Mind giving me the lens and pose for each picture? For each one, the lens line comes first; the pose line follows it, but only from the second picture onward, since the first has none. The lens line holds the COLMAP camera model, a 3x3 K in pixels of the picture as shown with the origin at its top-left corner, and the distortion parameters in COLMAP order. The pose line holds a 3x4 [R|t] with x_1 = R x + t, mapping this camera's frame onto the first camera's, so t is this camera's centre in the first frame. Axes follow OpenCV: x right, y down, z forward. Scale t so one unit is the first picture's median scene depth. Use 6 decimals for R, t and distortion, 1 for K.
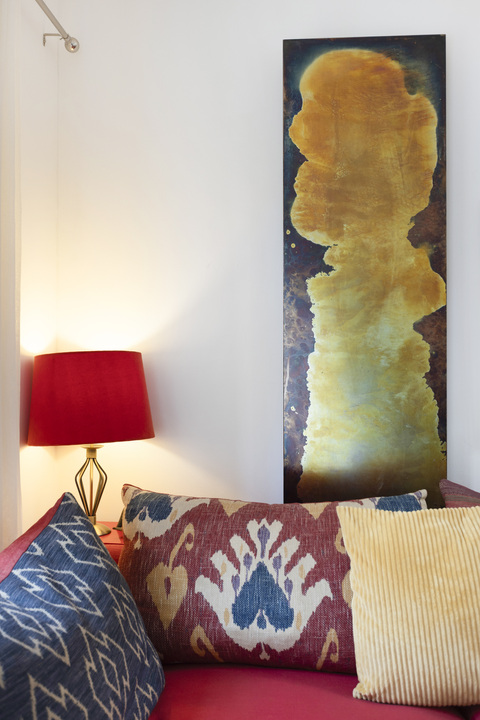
lens RADIAL K [[737.1, 0, 239.1], [0, 737.1, 337.1], [0, 0, 1]] dist [-0.000276, 0.009309]
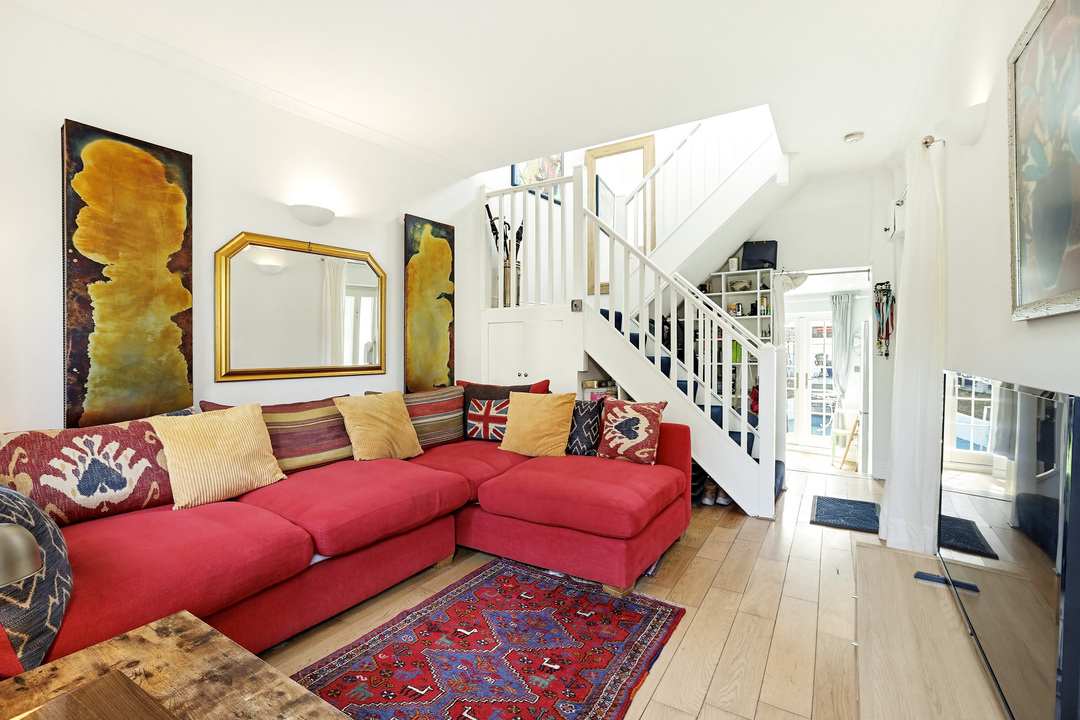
lens RADIAL K [[507.3, 0, 540.0], [0, 507.3, 360.0], [0, 0, 1]] dist [-0.000606, 0.000452]
pose [[0.488015, -0.028937, 0.872355, -0.384409], [-0.017566, 0.998922, 0.042962, 0.016882], [-0.872658, -0.036290, 0.486981, -0.341486]]
